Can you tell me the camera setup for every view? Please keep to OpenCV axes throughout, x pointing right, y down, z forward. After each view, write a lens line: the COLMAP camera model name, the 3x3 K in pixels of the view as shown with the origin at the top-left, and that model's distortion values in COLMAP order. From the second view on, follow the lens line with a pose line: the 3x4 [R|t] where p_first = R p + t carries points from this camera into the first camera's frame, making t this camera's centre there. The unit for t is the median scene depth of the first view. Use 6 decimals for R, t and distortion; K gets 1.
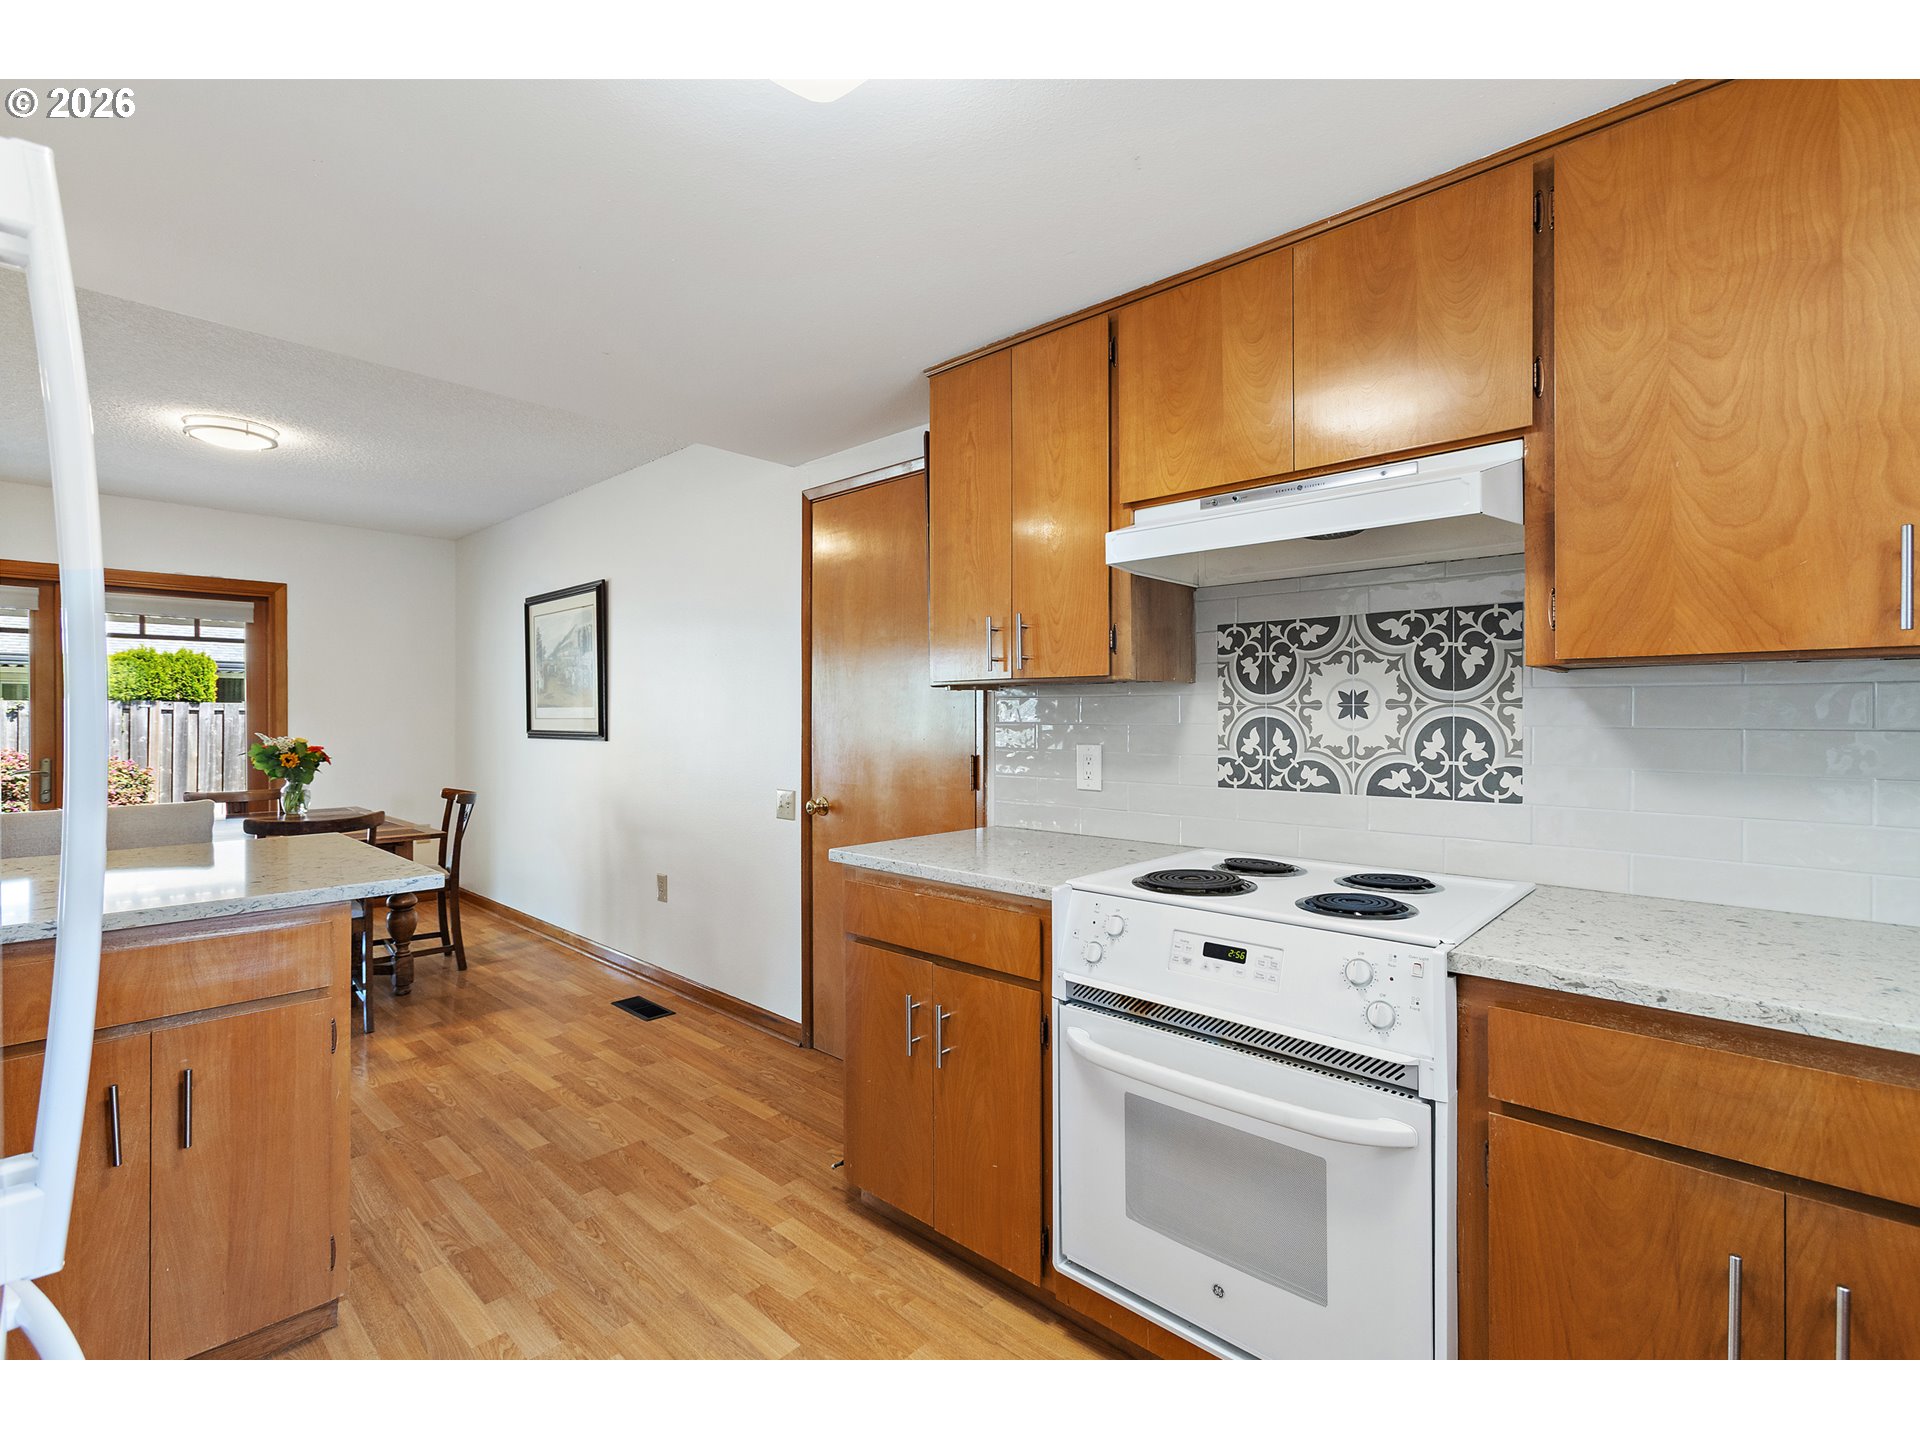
lens RADIAL K [[860.0, 0, 960.0], [0, 860.0, 720.0], [0, 0, 1]] dist [0.001894, 0.000490]
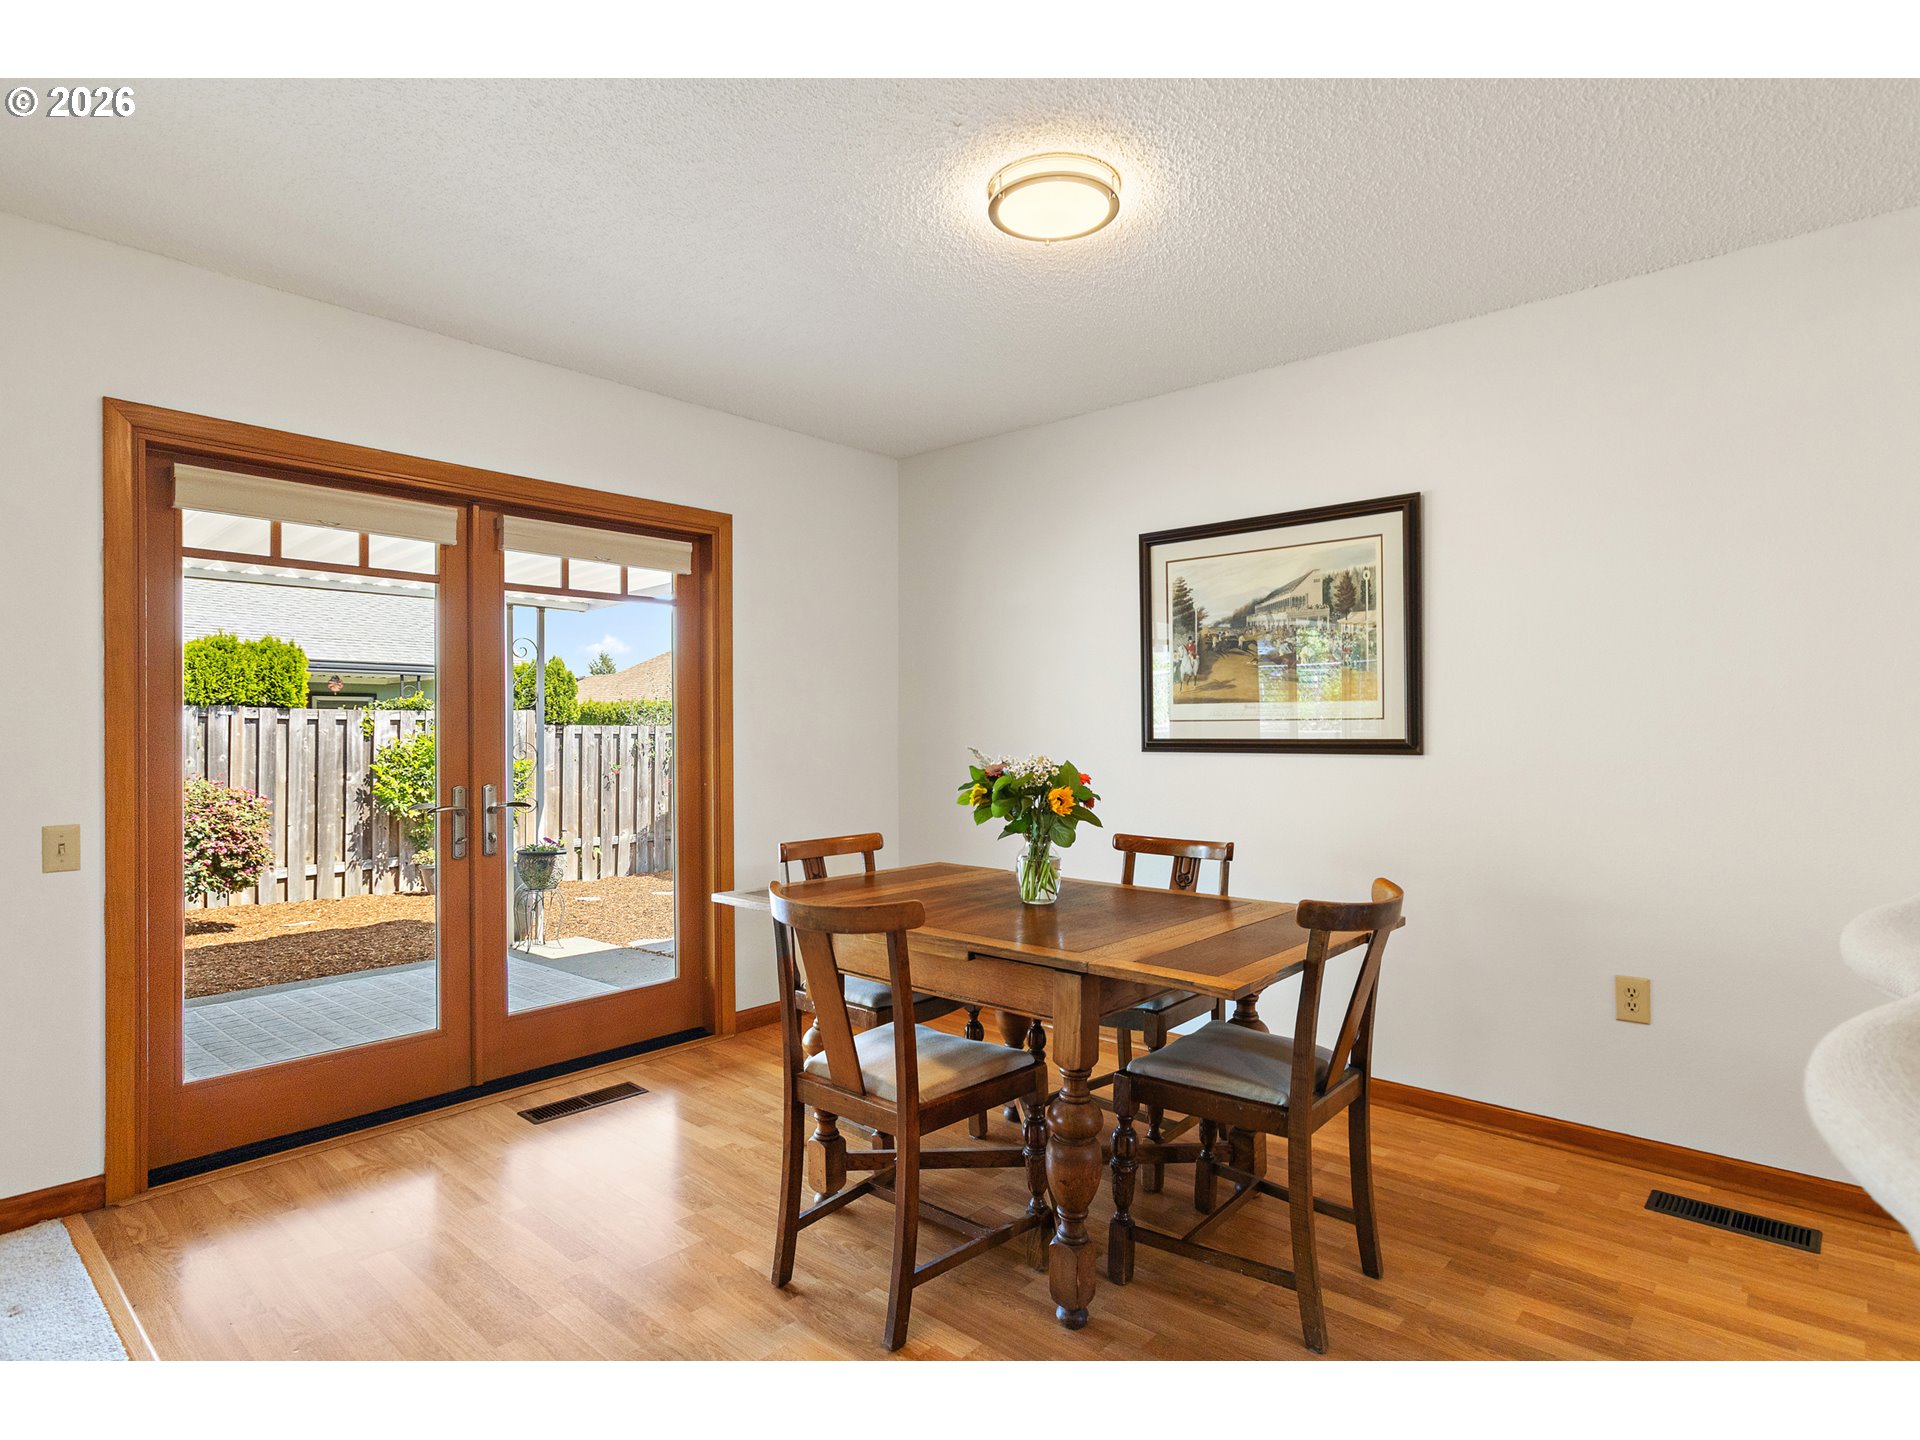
lens RADIAL K [[999.5, 0, 960.0], [0, 999.5, 720.0], [0, 0, 1]] dist [-0.003109, -0.000745]
pose [[0.999696, -0.001428, 0.024616, -0.341884], [0.001834, 0.999863, -0.016460, 0.004940], [-0.024589, 0.016500, 0.999561, 0.132448]]
